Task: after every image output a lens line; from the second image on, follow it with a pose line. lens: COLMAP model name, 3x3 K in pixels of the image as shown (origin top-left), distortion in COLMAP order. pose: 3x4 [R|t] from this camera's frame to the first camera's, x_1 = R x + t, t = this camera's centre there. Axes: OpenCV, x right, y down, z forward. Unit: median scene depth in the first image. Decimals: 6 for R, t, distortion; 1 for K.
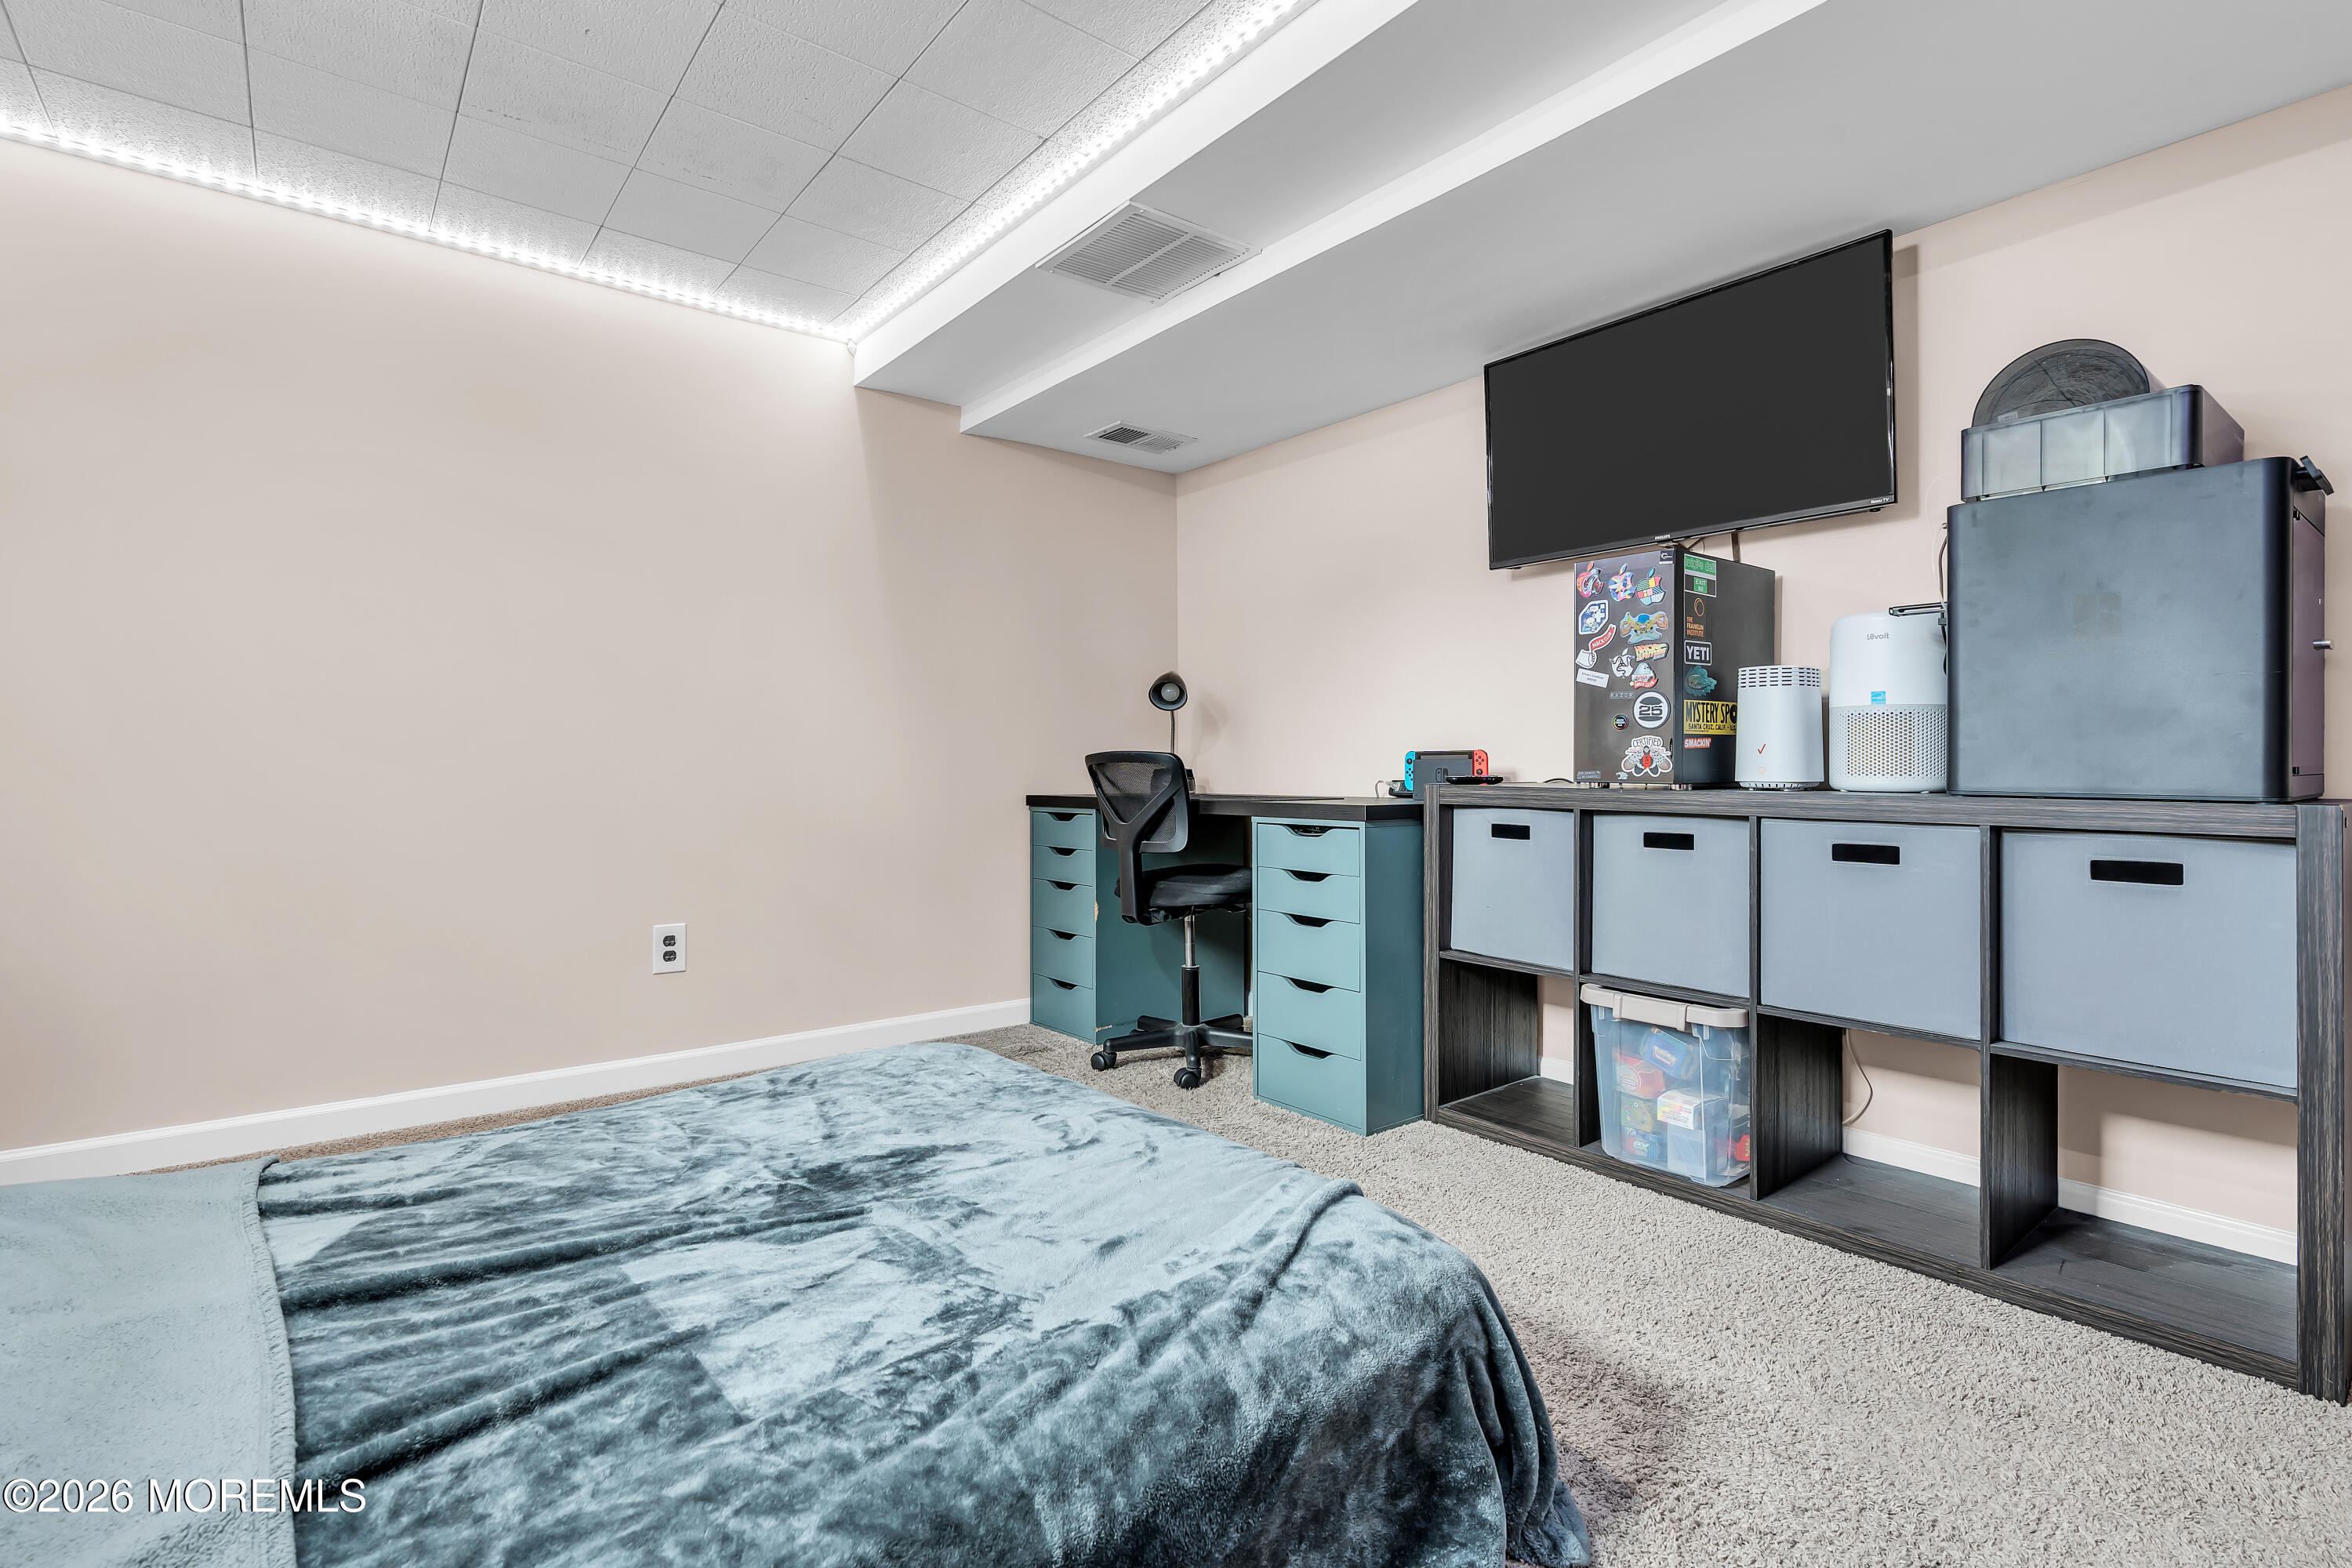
lens RADIAL K [[1058.8, 0, 1172.5], [0, 1058.8, 773.9], [0, 0, 1]] dist [-0.007733, 0.000809]
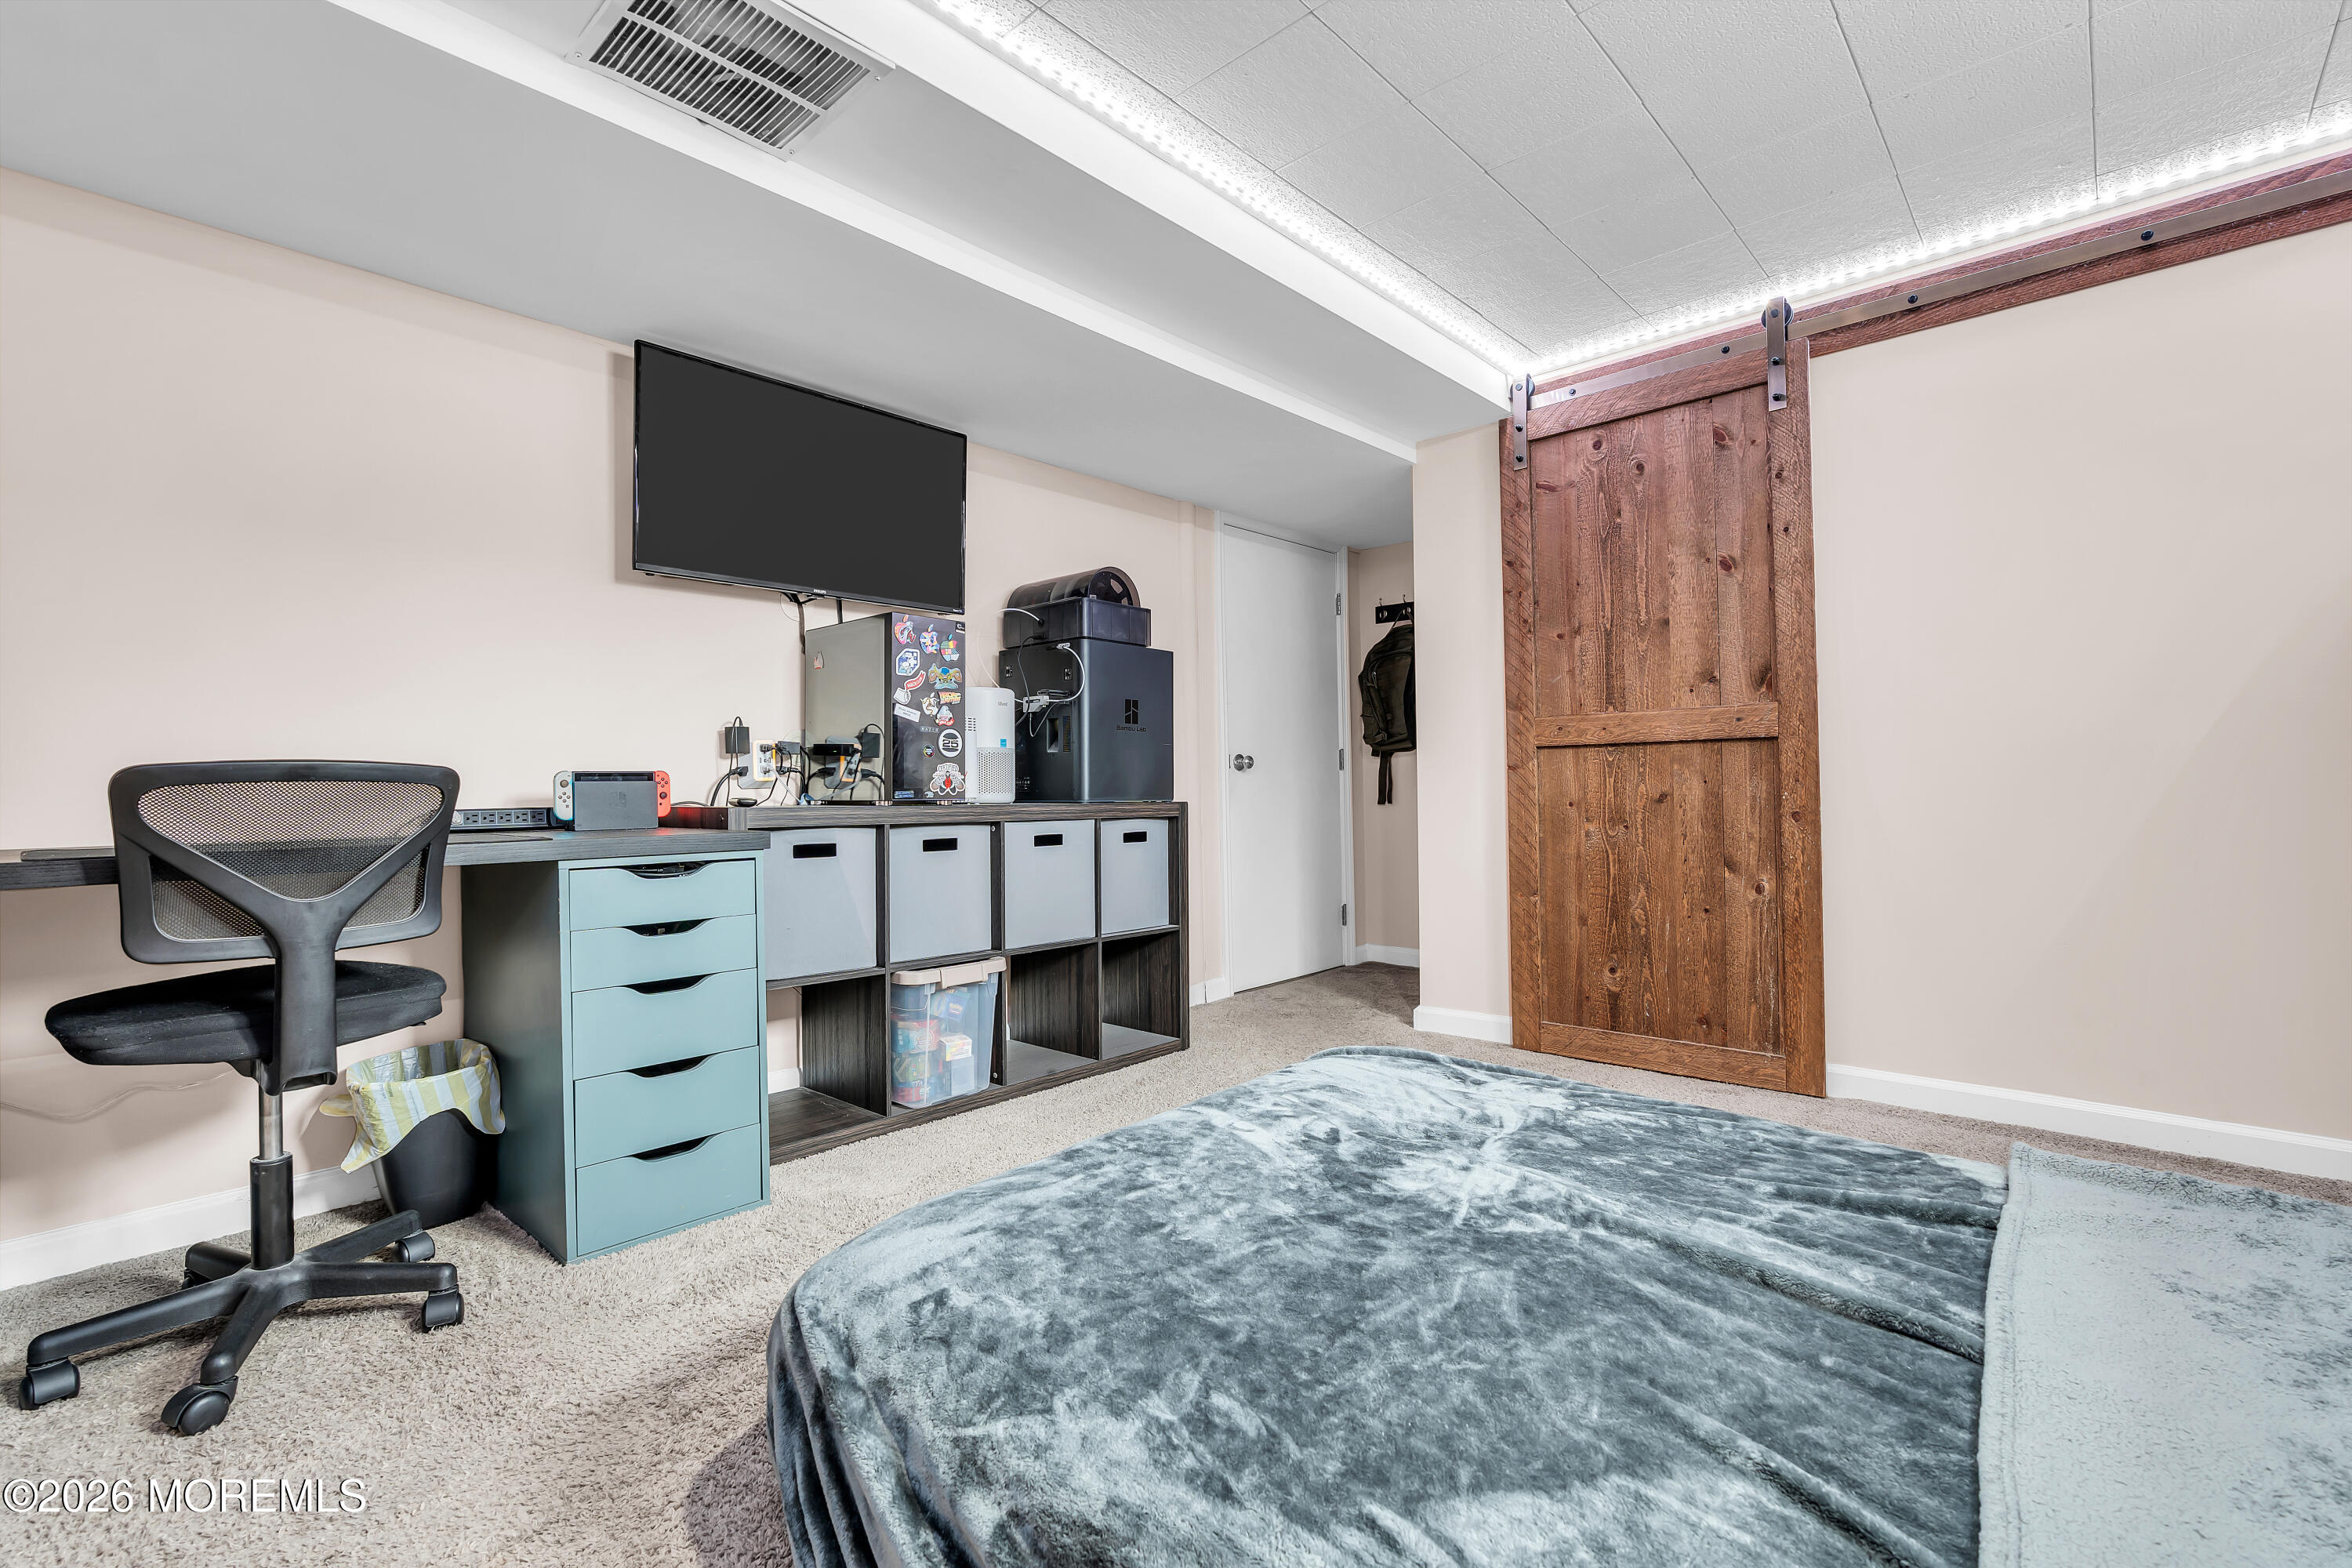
lens RADIAL K [[1058.8, 0, 1172.5], [0, 1058.8, 773.9], [0, 0, 1]] dist [-0.007733, 0.000809]
pose [[-0.128986, 0.003746, 0.991639, -0.830591], [-0.000090, 0.999993, -0.003790, -0.017759], [-0.991646, -0.000578, -0.128985, 0.867924]]
